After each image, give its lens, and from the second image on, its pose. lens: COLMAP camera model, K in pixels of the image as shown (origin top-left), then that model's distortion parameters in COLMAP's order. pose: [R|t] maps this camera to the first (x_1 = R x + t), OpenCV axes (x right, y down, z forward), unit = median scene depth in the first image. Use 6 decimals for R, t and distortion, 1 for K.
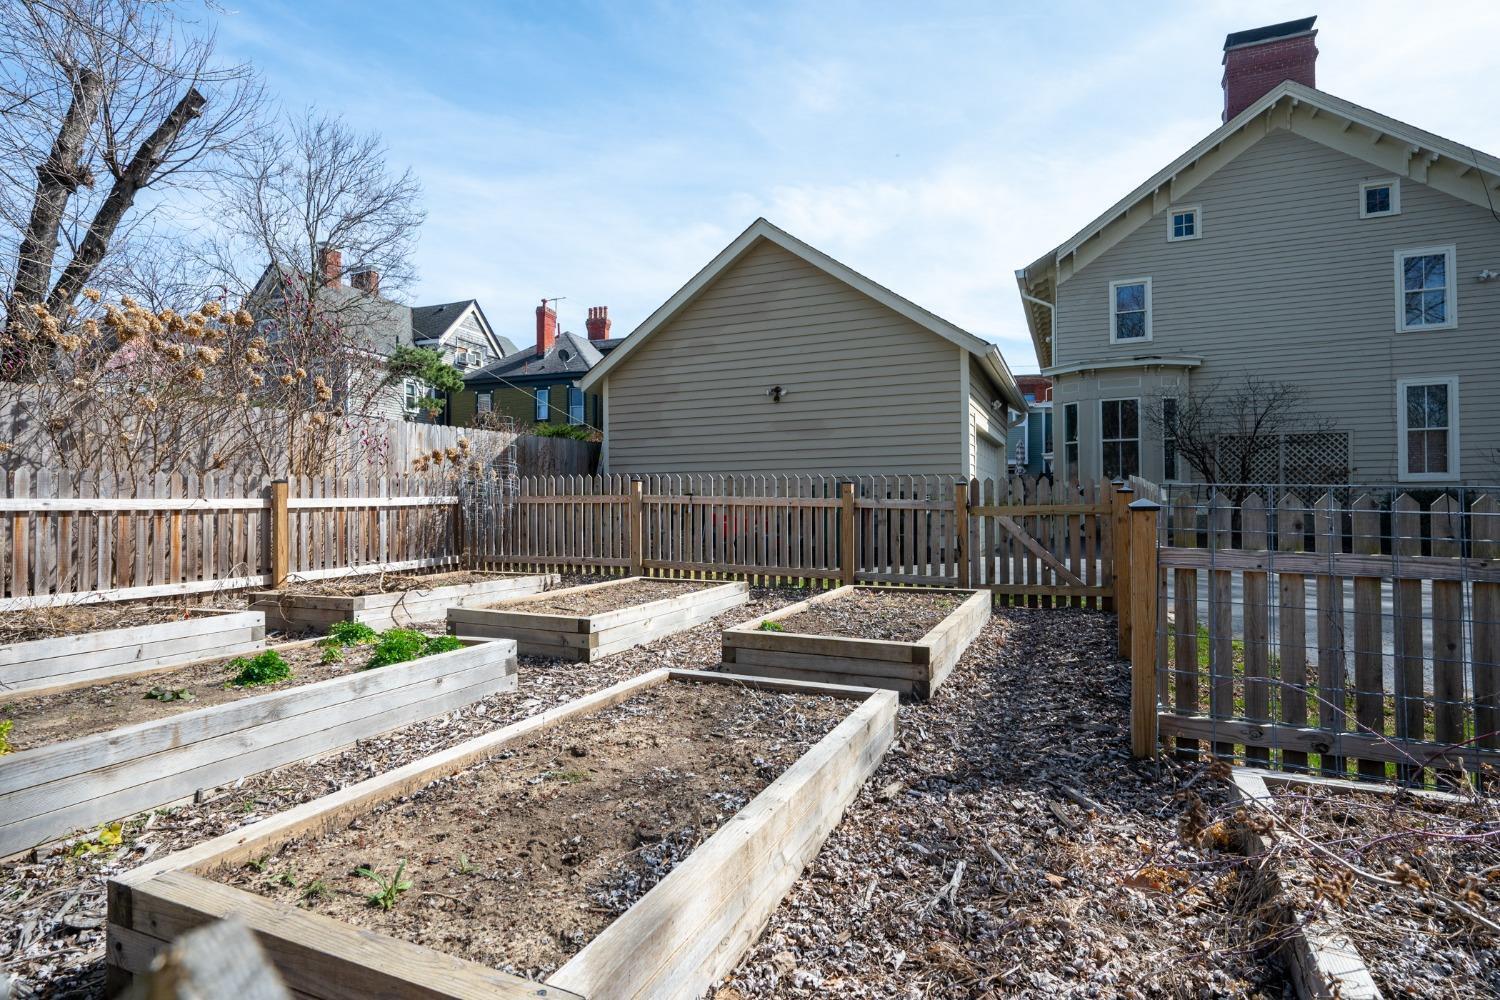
lens RADIAL K [[760.2, 0, 750.0], [0, 760.2, 500.0], [0, 0, 1]] dist [-0.000101, -0.000028]
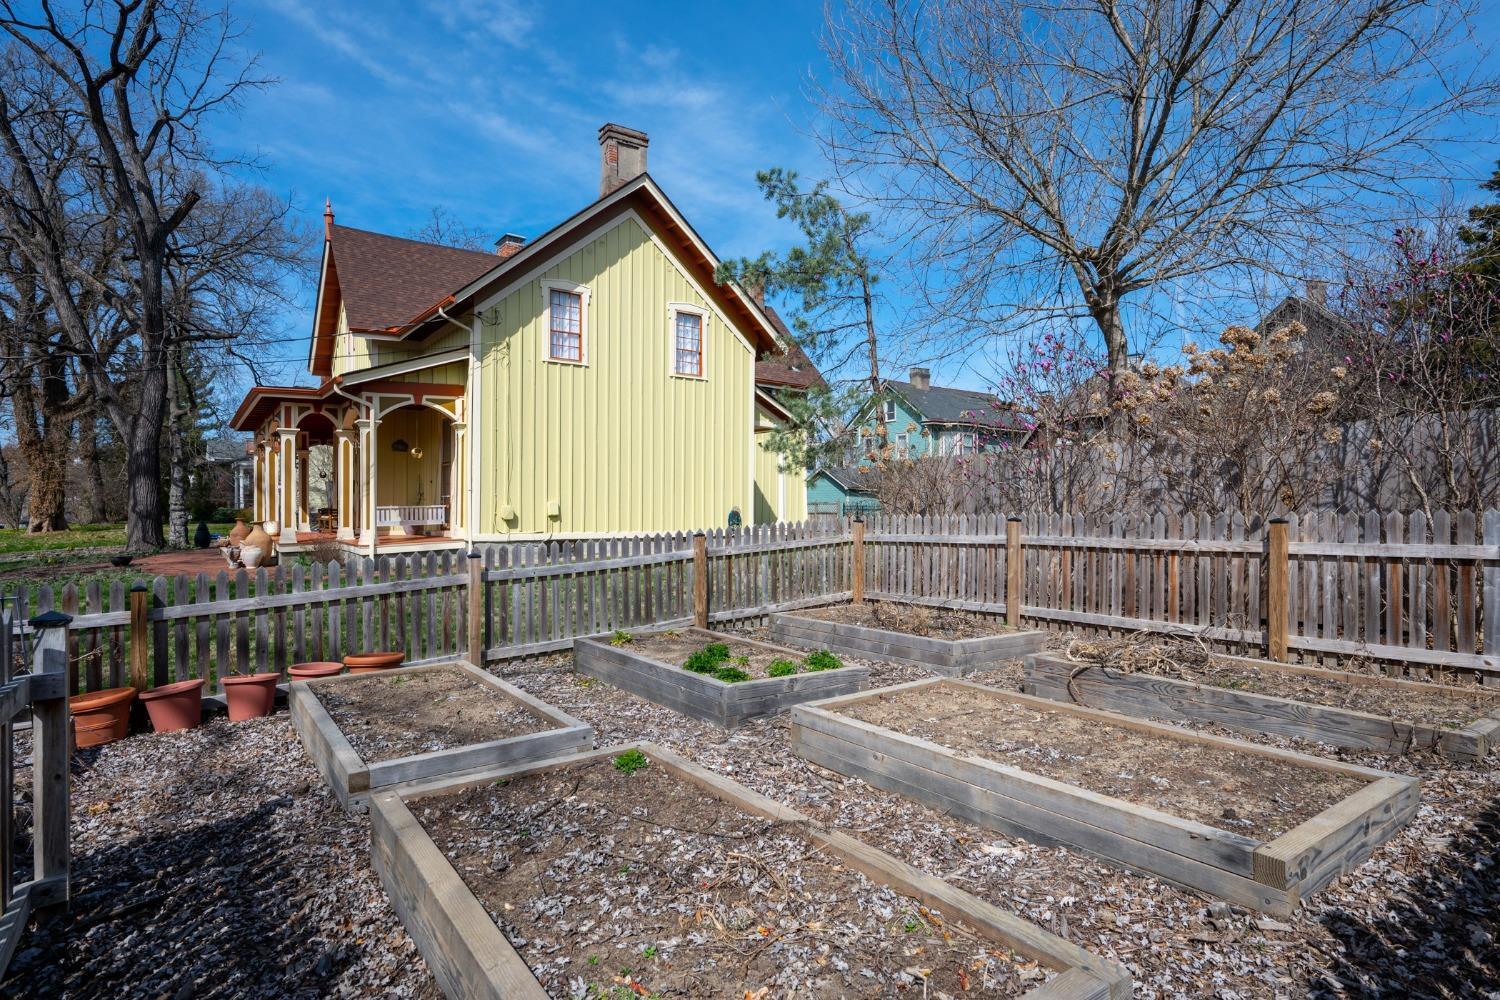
lens RADIAL K [[771.8, 0, 750.0], [0, 771.8, 500.0], [0, 0, 1]] dist [-0.000514, -0.000153]
pose [[-0.491064, 0.000036, -0.871123, 0.397084], [0.014538, 0.999861, -0.008154, -0.050213], [0.871002, -0.016668, -0.490996, 0.929641]]
